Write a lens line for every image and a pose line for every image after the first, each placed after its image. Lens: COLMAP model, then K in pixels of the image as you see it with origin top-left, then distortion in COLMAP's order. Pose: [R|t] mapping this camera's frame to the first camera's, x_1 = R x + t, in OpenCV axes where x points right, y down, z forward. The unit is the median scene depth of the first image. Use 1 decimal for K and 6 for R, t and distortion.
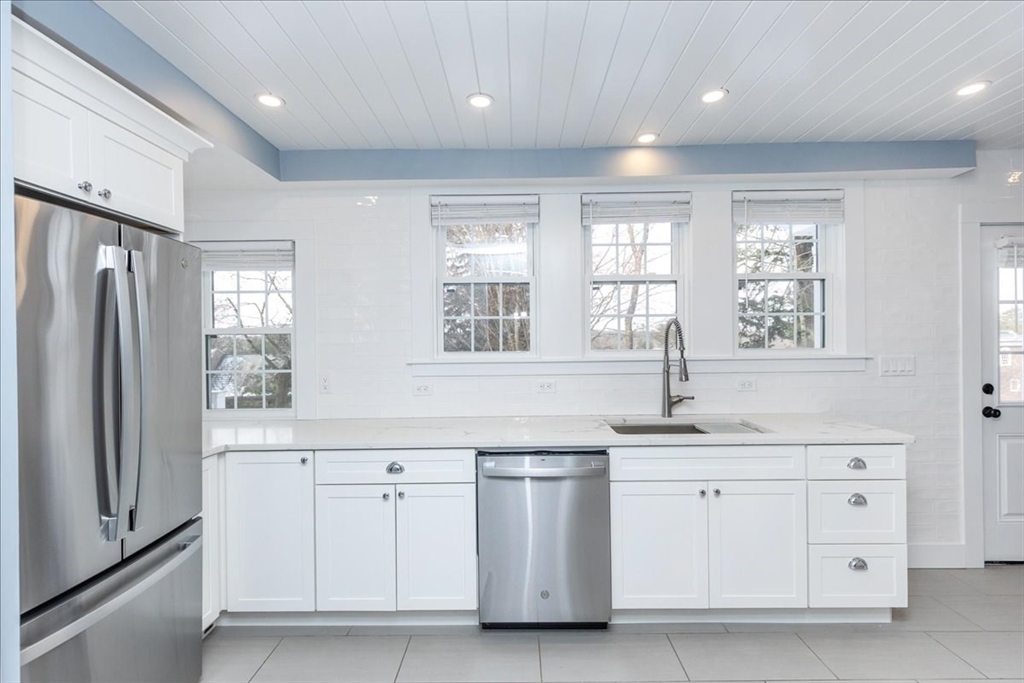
lens RADIAL K [[455.6, 0, 514.1], [0, 455.6, 343.6], [0, 0, 1]] dist [0.000958, -0.000837]
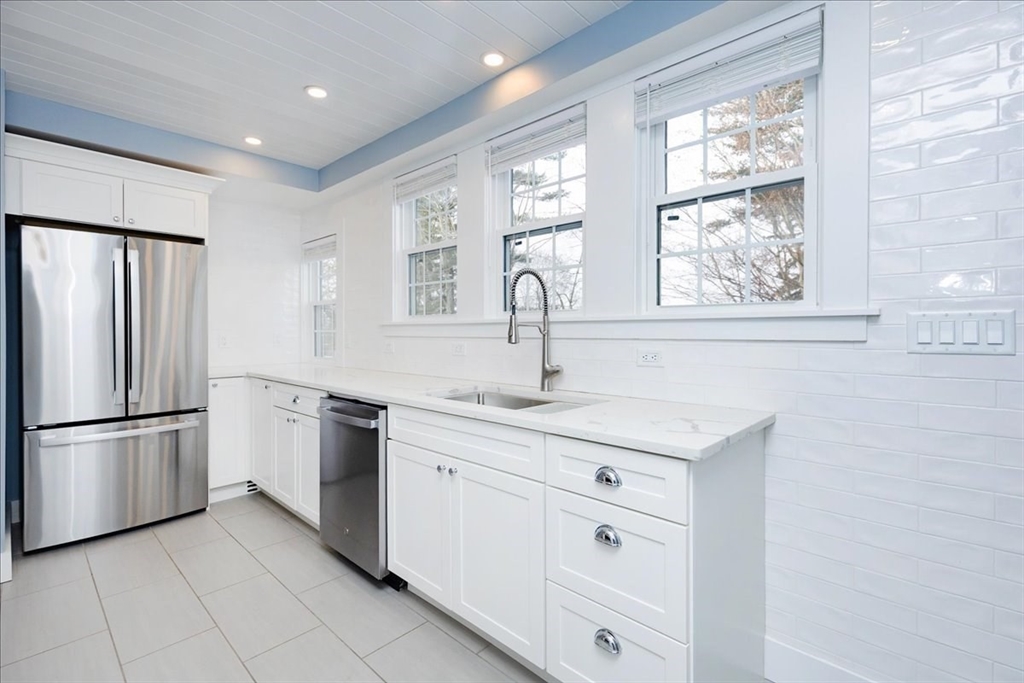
lens RADIAL K [[455.6, 0, 514.8], [0, 455.6, 334.9], [0, 0, 1]] dist [0.000958, -0.000837]
pose [[0.740018, 0.017029, -0.672371, 0.836222], [-0.012976, 0.999855, 0.011042, 0.052777], [0.672461, 0.000554, 0.740132, 0.362859]]
